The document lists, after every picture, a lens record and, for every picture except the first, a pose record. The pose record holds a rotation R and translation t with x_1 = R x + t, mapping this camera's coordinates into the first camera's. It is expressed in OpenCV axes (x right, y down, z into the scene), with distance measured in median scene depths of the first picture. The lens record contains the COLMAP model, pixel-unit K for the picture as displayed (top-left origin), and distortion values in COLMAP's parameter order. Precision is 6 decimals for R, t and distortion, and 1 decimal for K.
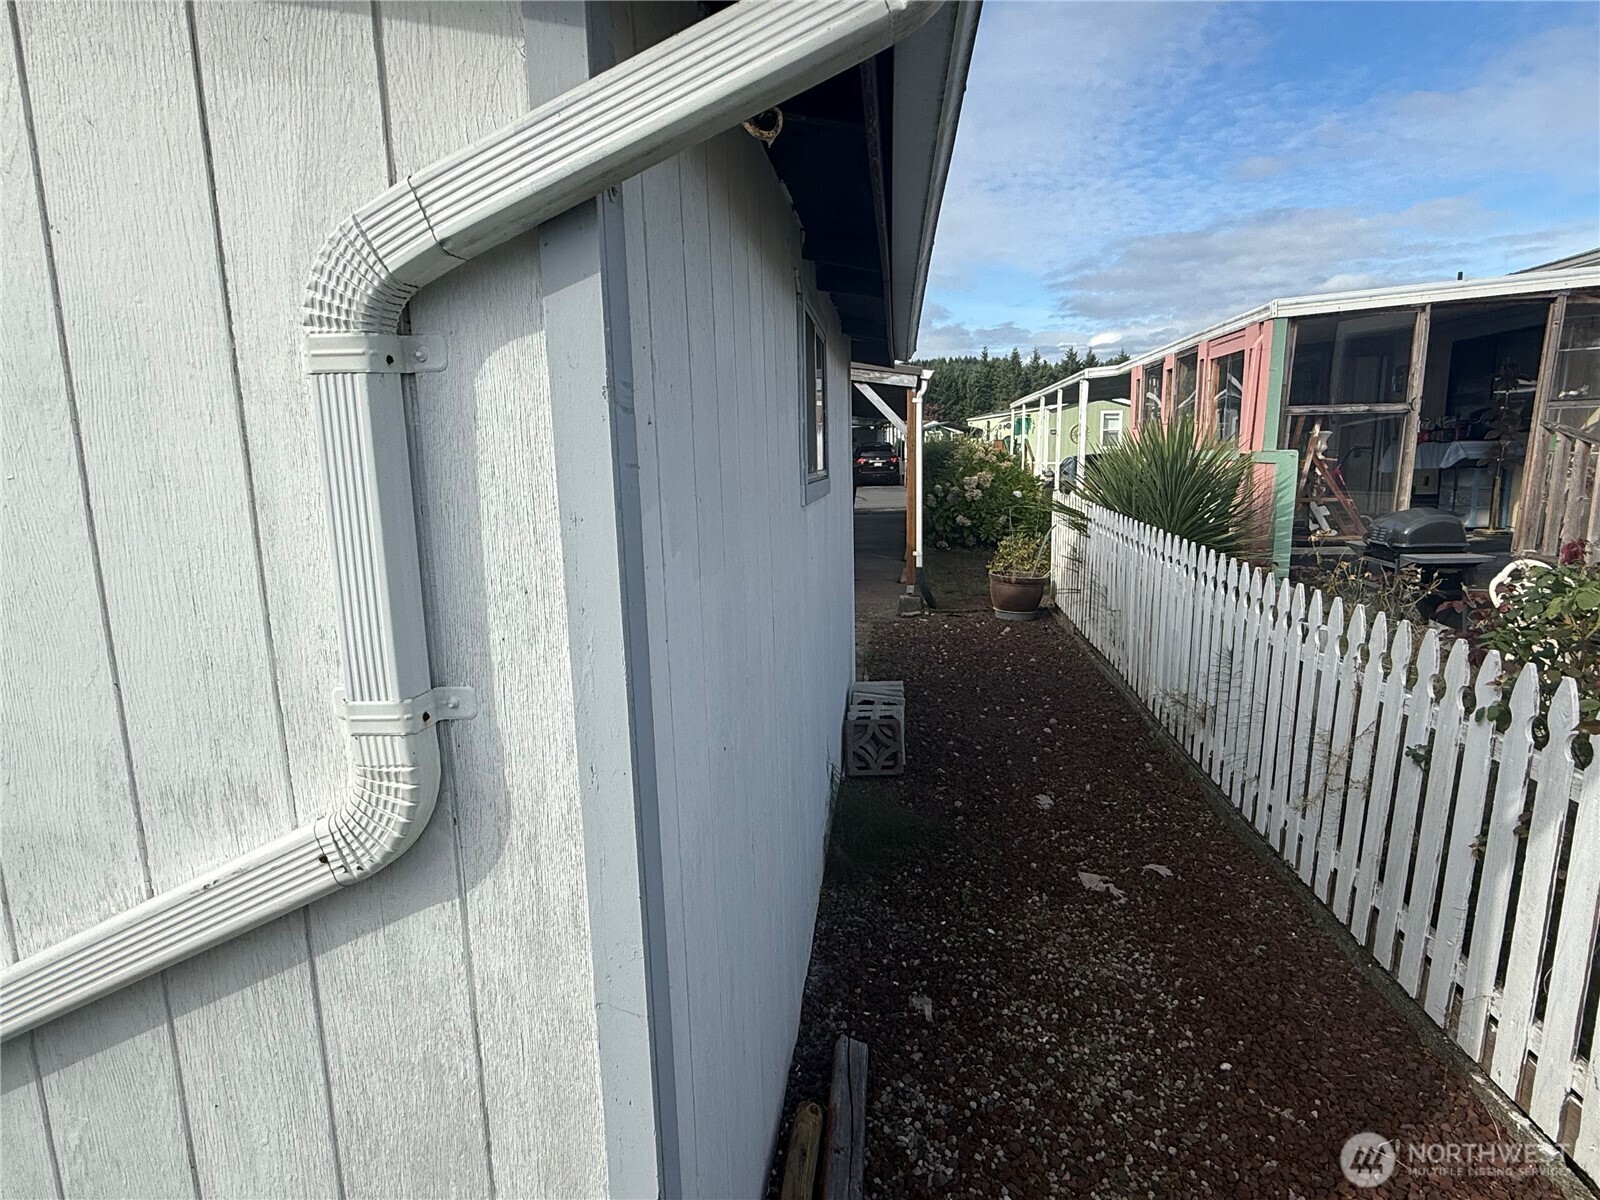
lens RADIAL K [[887.9, 0, 798.1], [0, 887.9, 606.8], [0, 0, 1]] dist [0.002833, 0.001144]
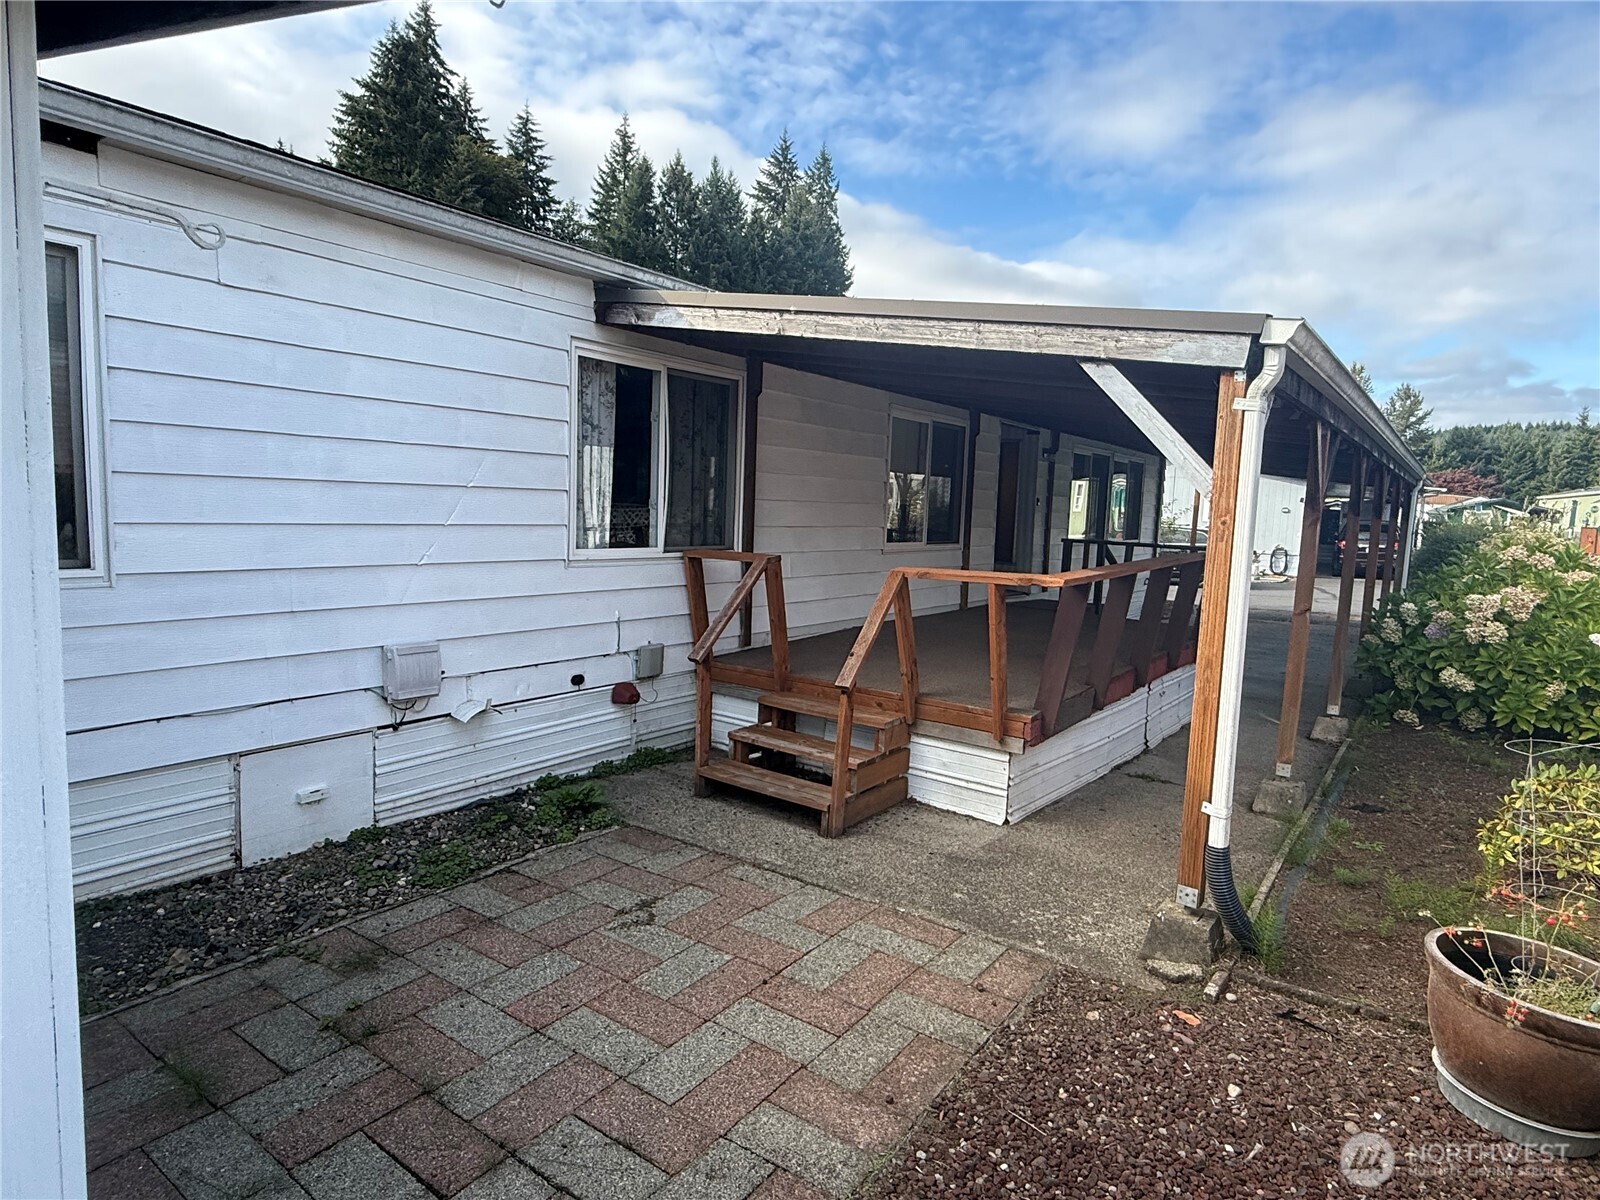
lens RADIAL K [[887.9, 0, 809.3], [0, 887.9, 602.0], [0, 0, 1]] dist [0.002833, 0.001144]
pose [[0.873603, 0.102065, -0.475816, 0.100348], [-0.136526, 0.989895, -0.038325, -0.070829], [0.467096, 0.098443, 0.878710, 0.378321]]
